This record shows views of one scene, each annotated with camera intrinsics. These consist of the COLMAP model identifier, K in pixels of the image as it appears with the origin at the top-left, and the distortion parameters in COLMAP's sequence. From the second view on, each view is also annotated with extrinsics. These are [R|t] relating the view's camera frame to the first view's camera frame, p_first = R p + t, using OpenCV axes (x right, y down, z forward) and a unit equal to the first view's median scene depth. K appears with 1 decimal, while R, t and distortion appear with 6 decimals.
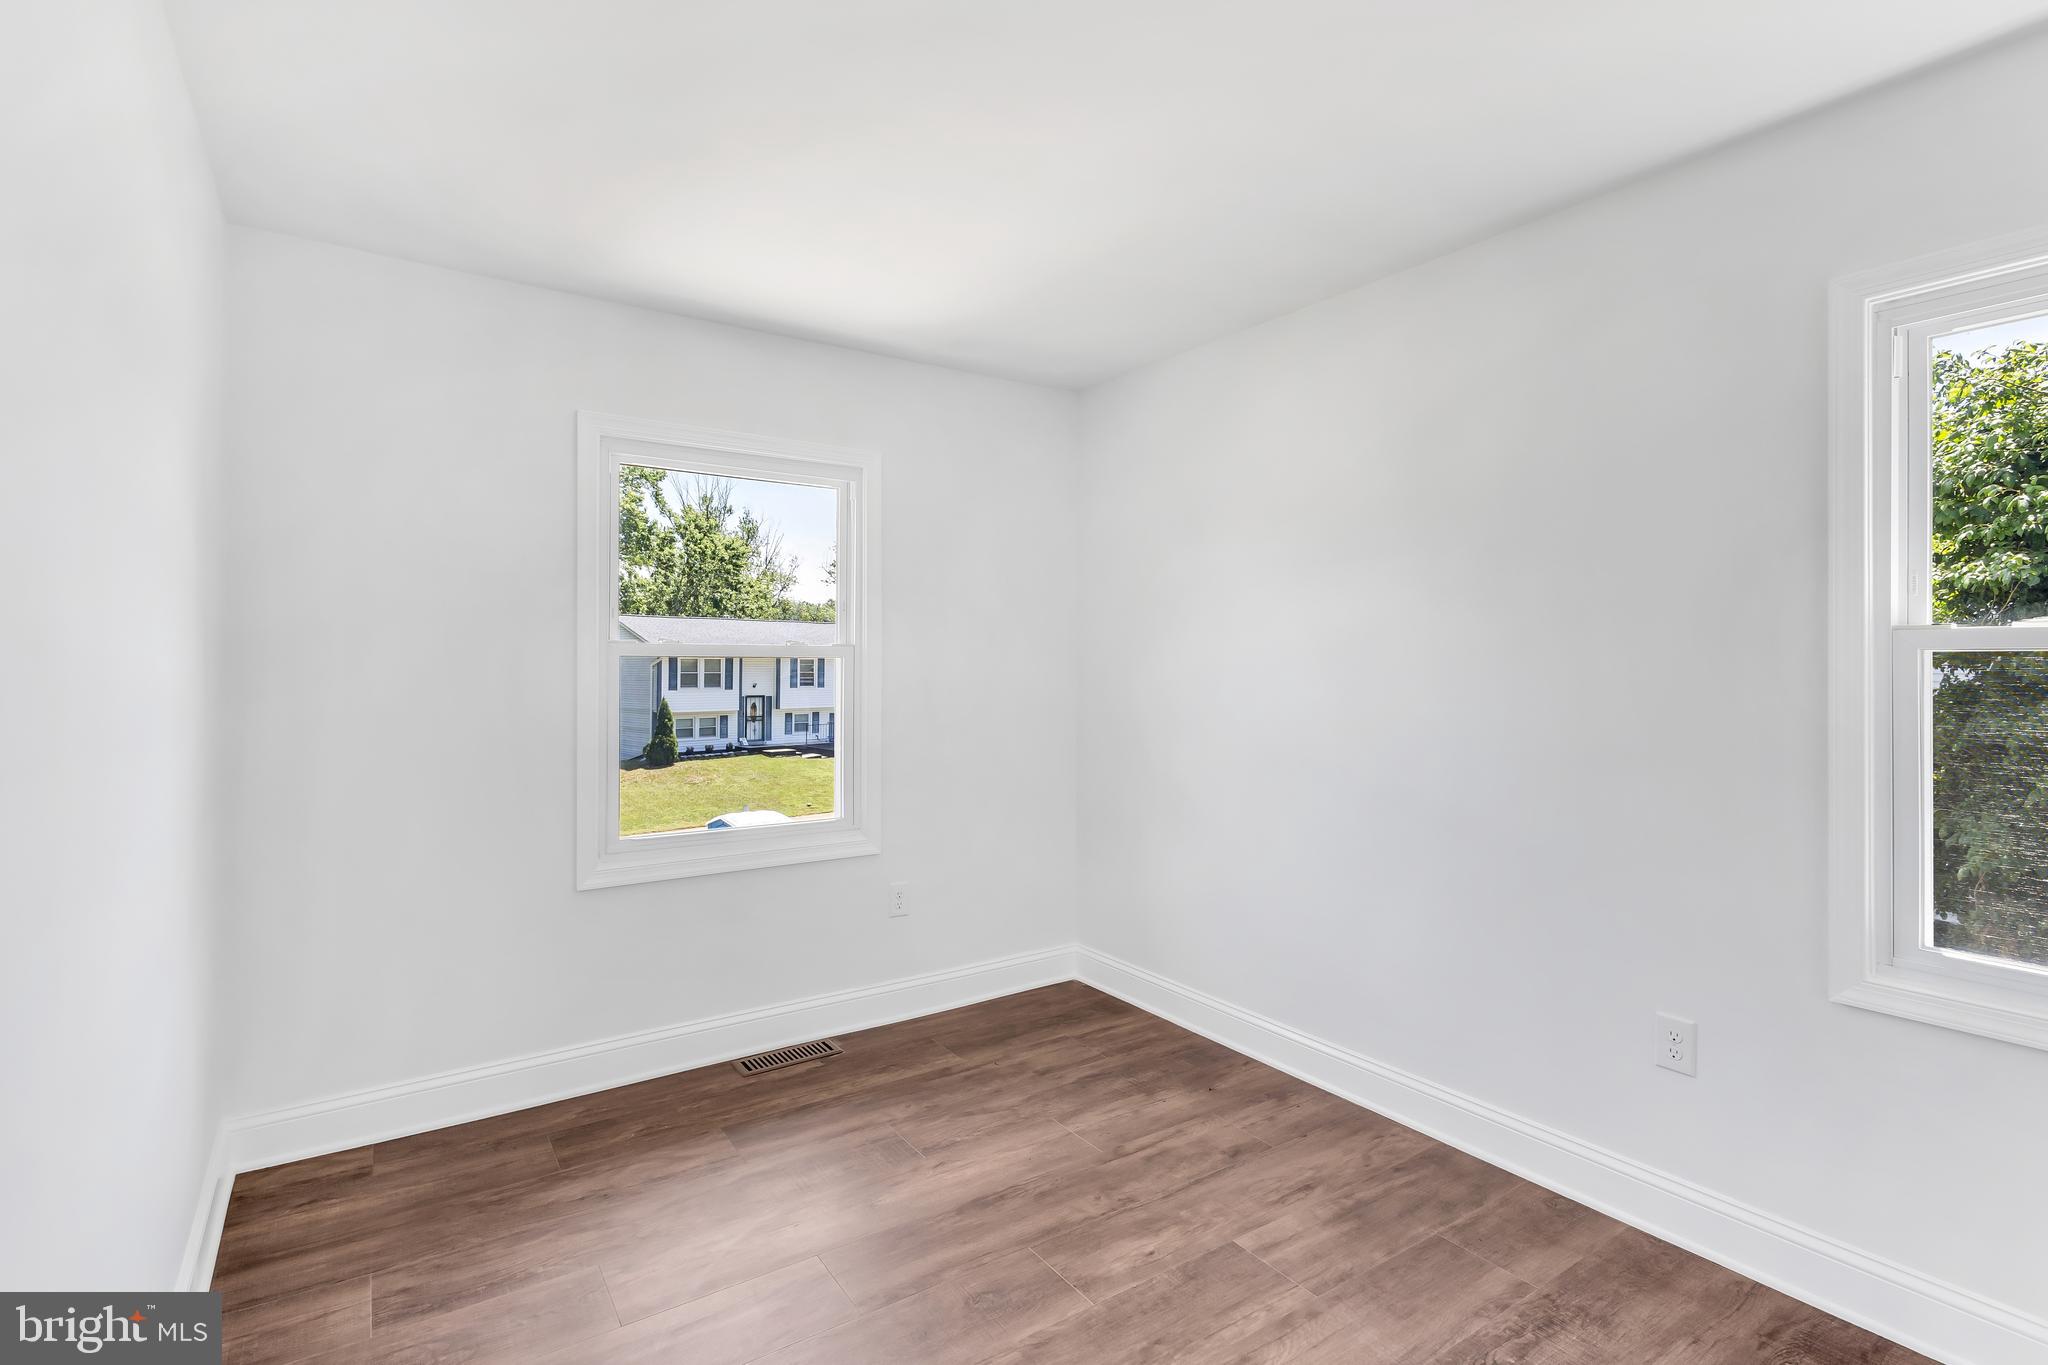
lens RADIAL K [[984.7, 0, 1025.0], [0, 984.7, 660.9], [0, 0, 1]] dist [0.012730, -0.000664]
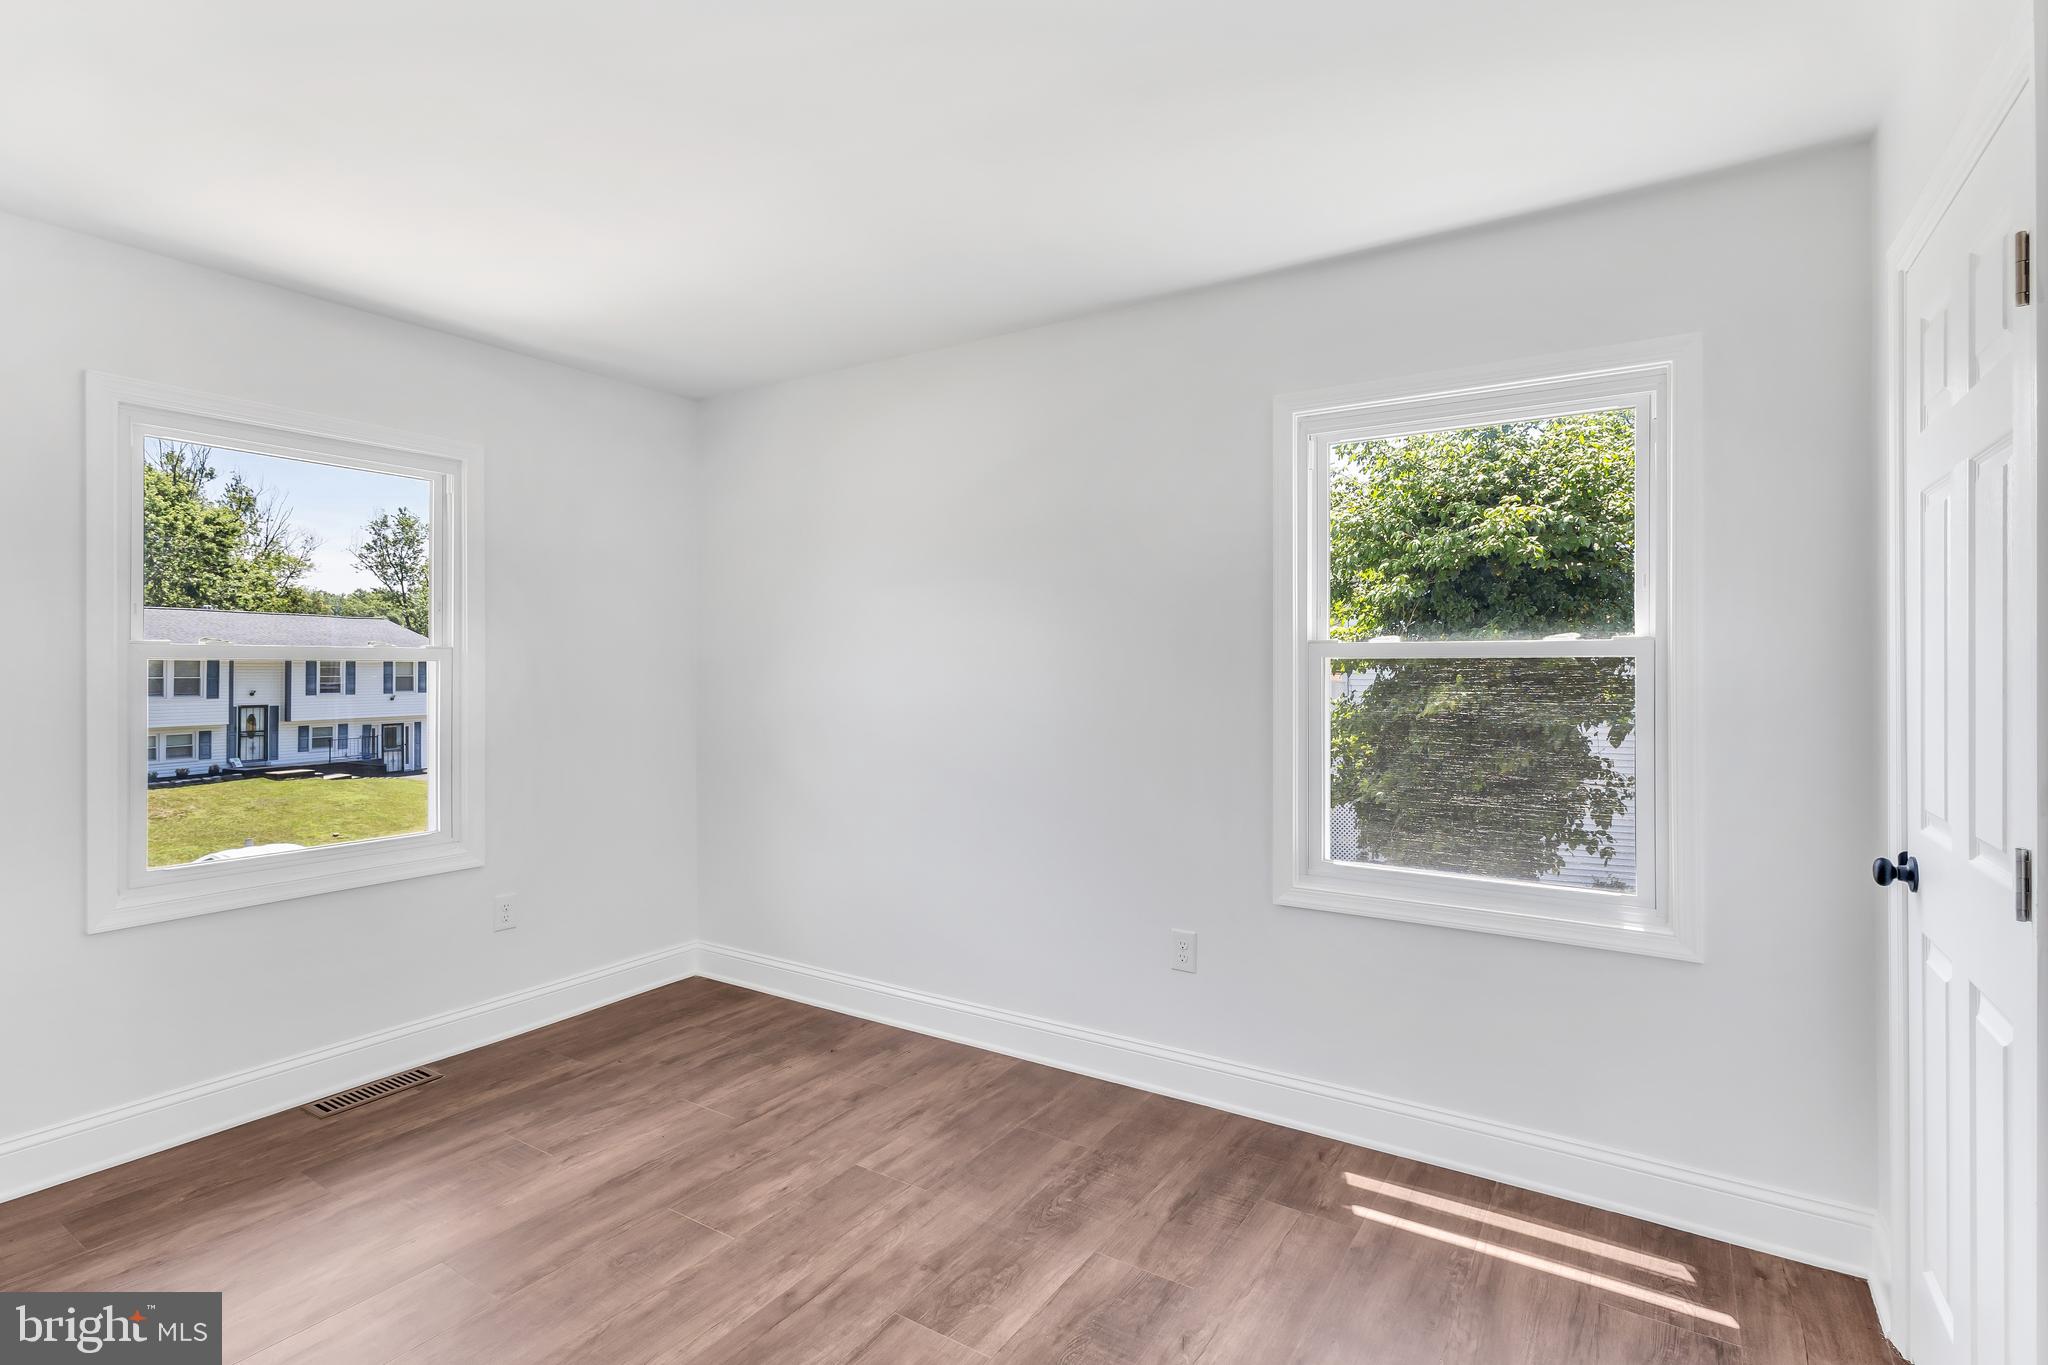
lens RADIAL K [[984.7, 0, 1025.0], [0, 984.7, 660.9], [0, 0, 1]] dist [0.012730, -0.000664]
pose [[0.923510, 0.000937, 0.383572, -0.048382], [-0.000137, 0.999998, -0.002113, -0.001657], [-0.383574, 0.001899, 0.923508, -0.136945]]
